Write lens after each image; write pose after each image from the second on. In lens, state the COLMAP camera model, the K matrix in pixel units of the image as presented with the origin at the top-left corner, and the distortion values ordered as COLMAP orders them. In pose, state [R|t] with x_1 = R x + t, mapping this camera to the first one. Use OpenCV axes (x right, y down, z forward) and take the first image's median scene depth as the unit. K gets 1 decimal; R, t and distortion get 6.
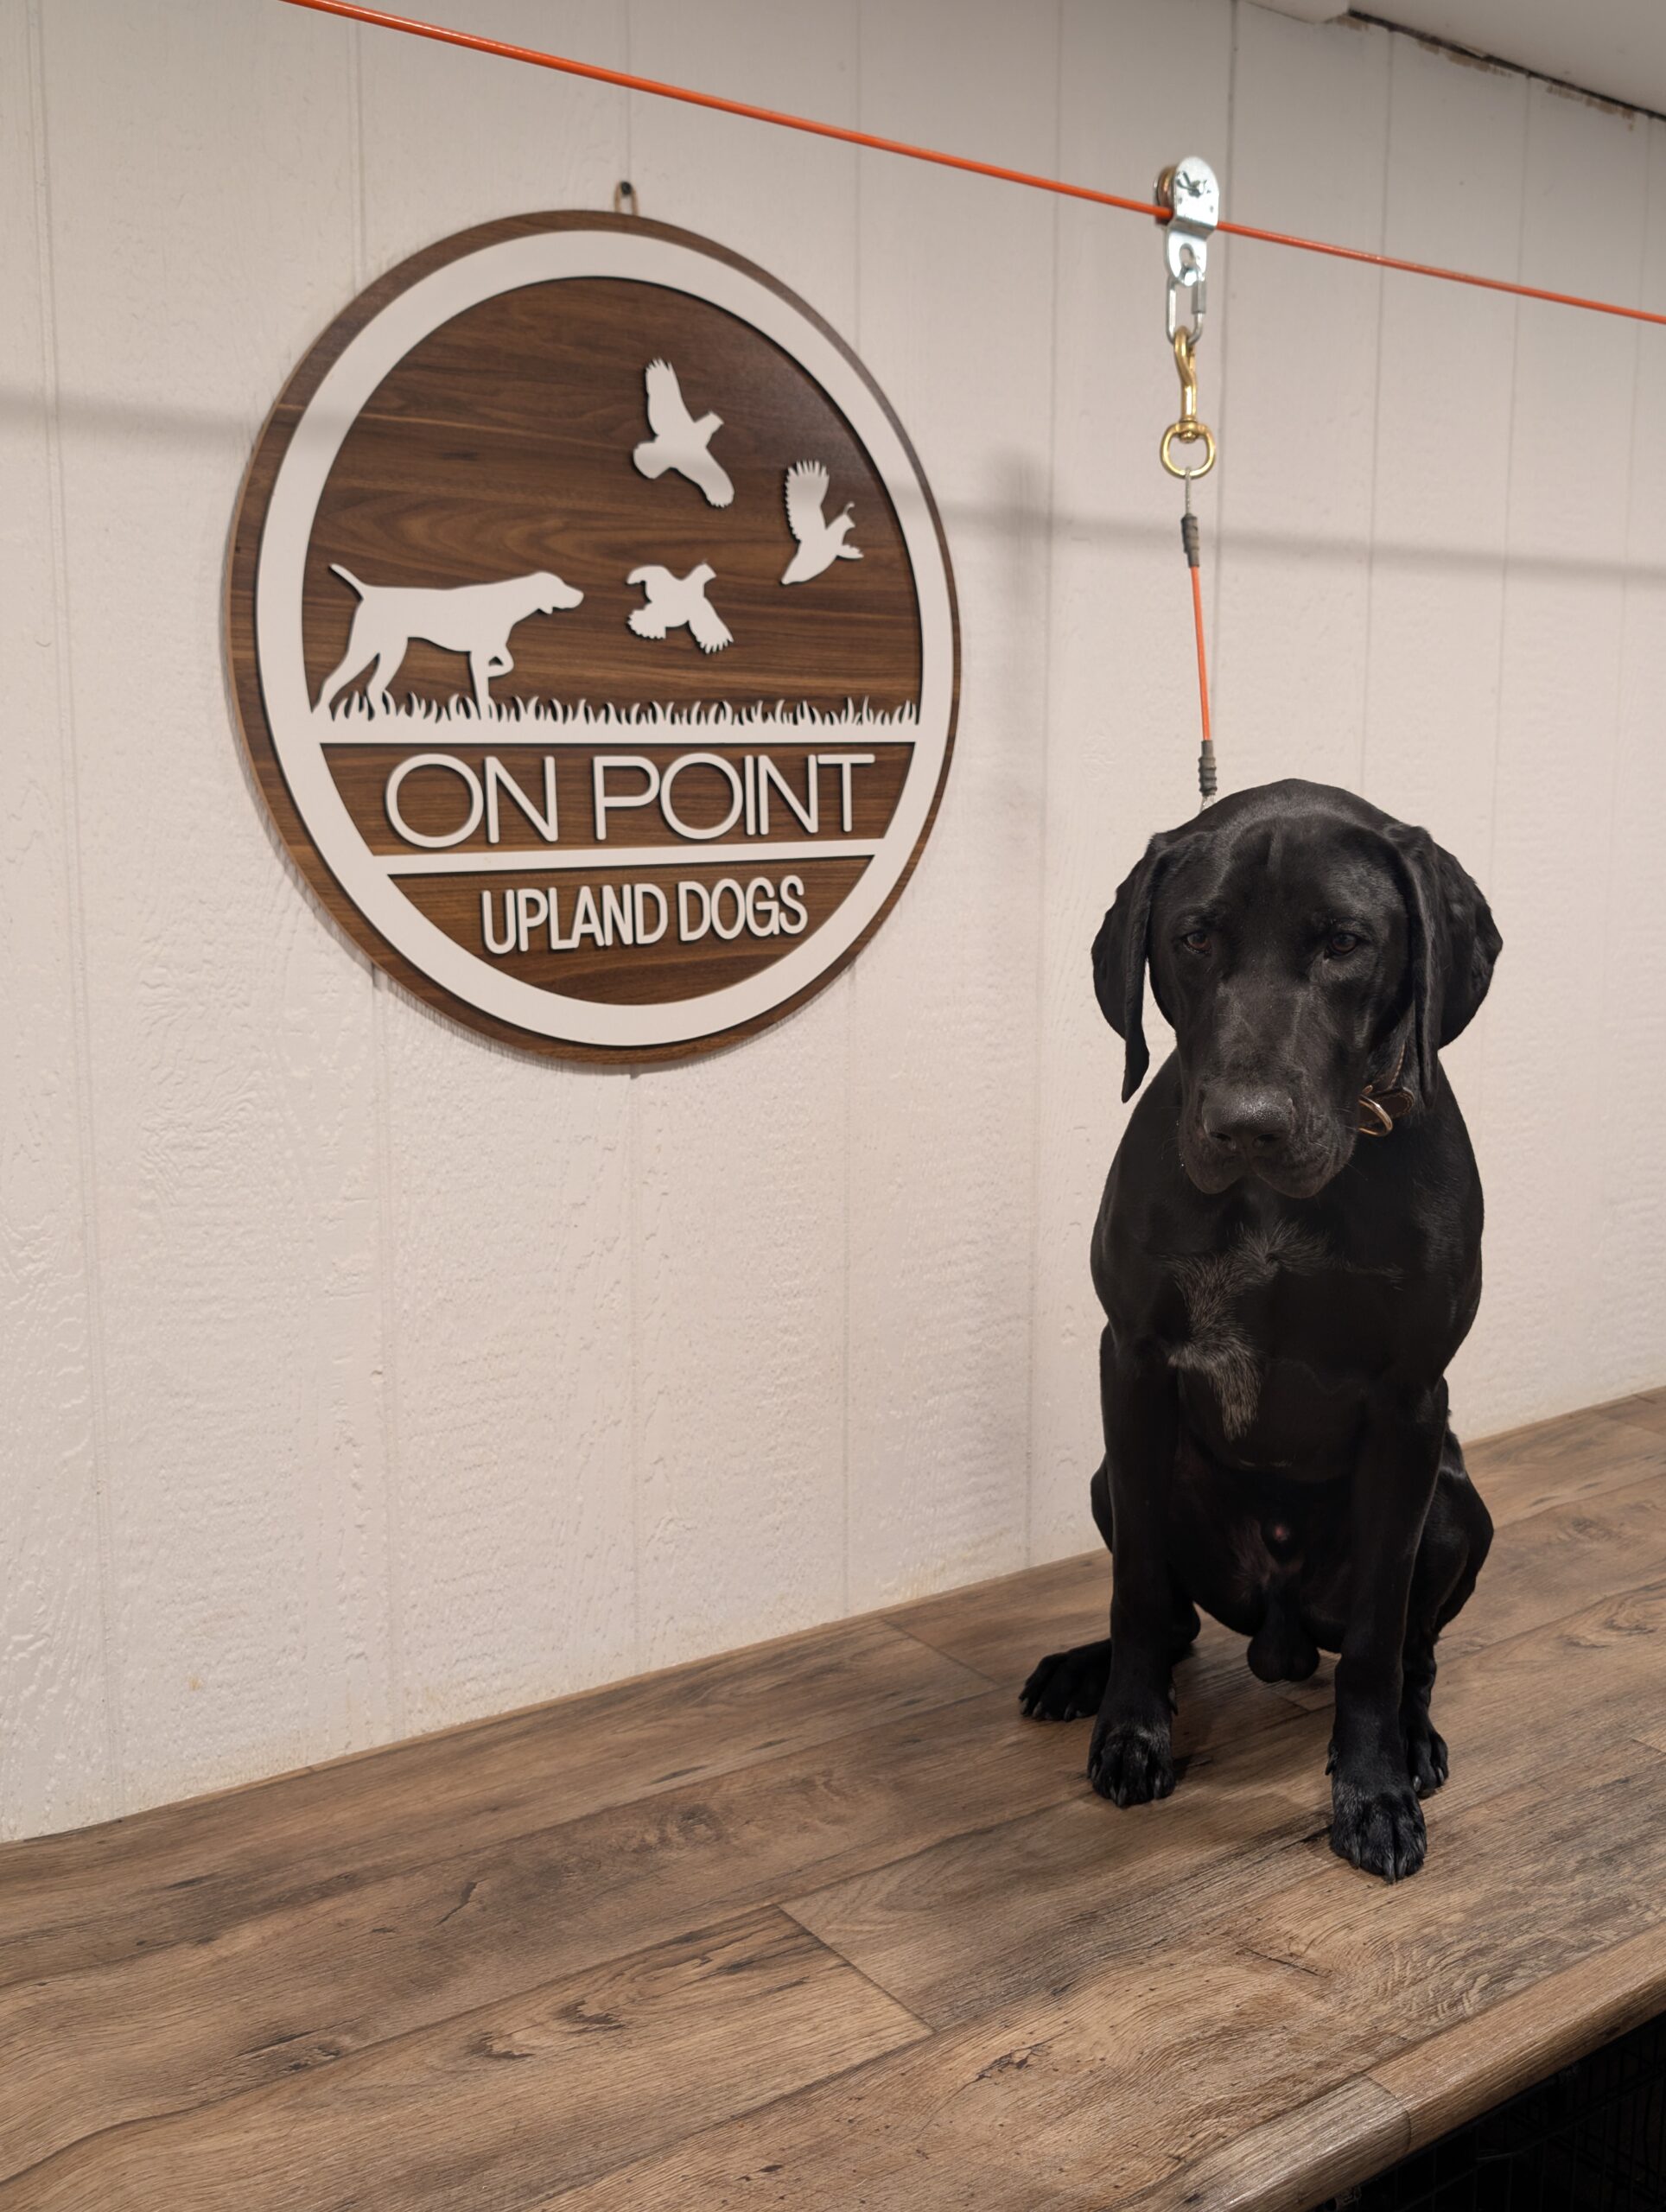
lens RADIAL K [[2044.9, 0, 843.6], [0, 2044.9, 1108.5], [0, 0, 1]] dist [0.010515, -0.020561]
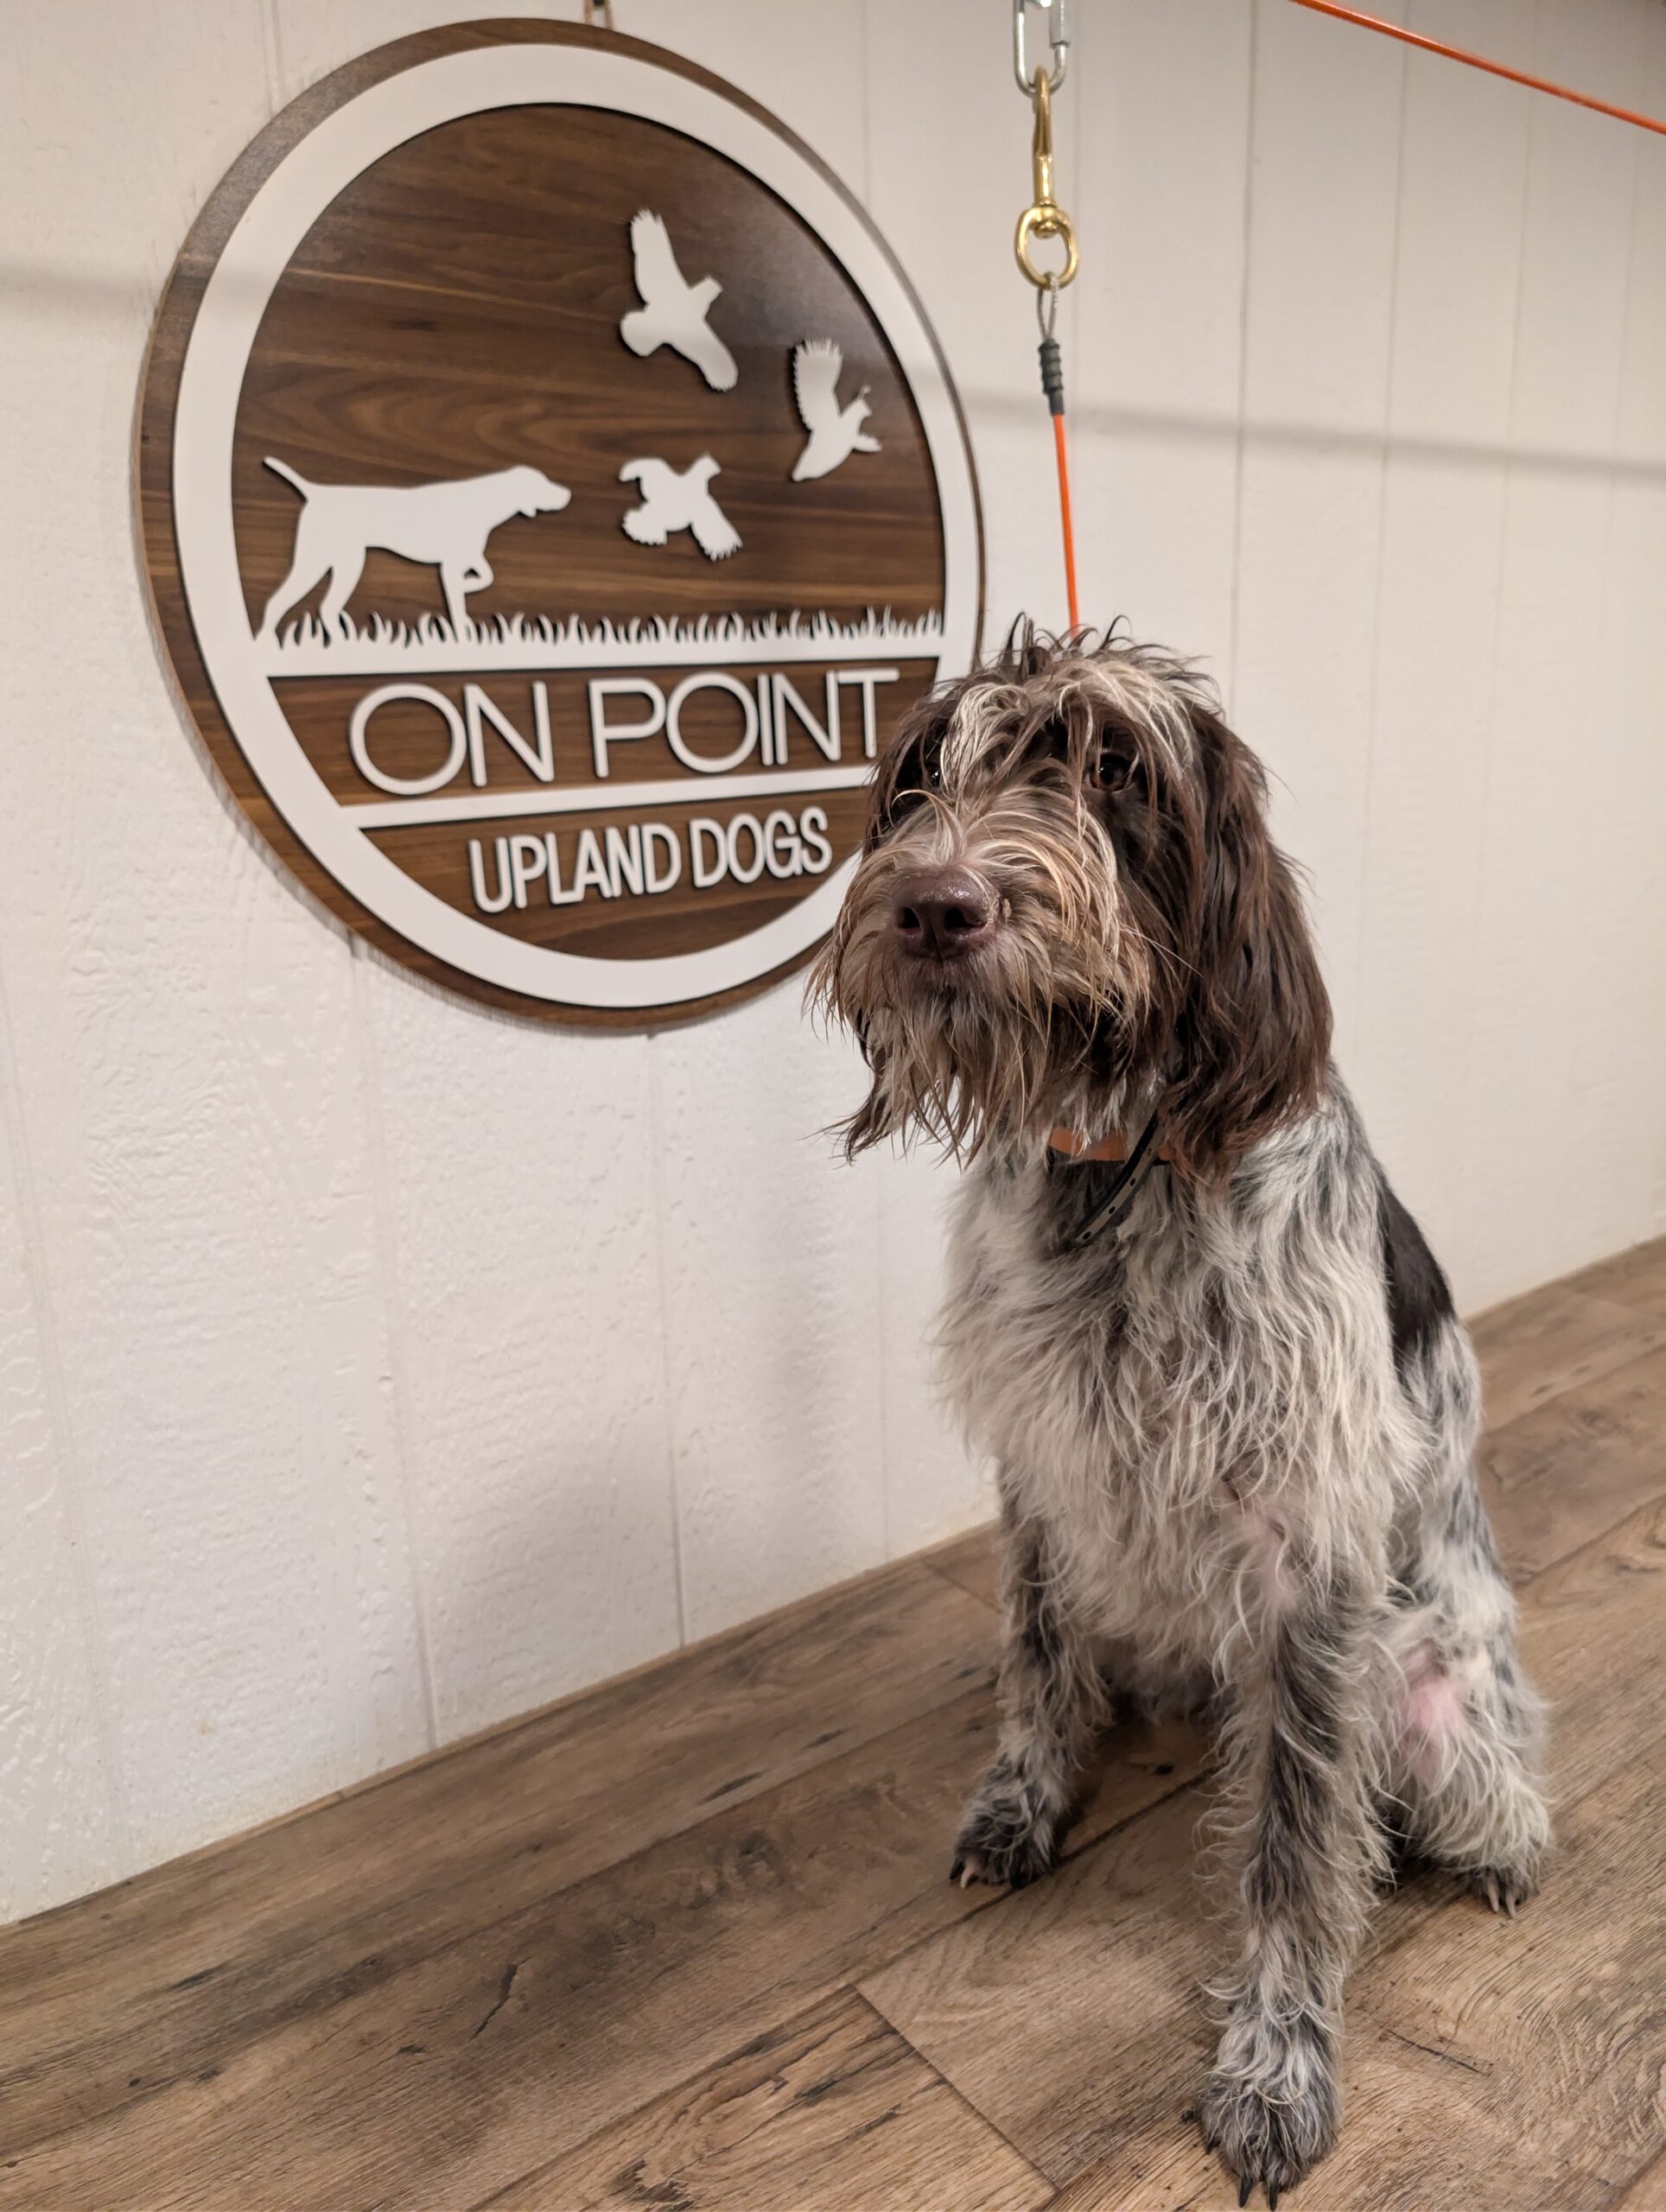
lens RADIAL K [[1568.1, 0, 818.1], [0, 1568.1, 1115.8], [0, 0, 1]] dist [-0.027482, 0.027254]
pose [[0.999425, -0.033777, 0.002980, -0.033151], [0.033331, 0.994763, 0.096619, -0.049197], [-0.006228, -0.096464, 0.995317, 0.318557]]
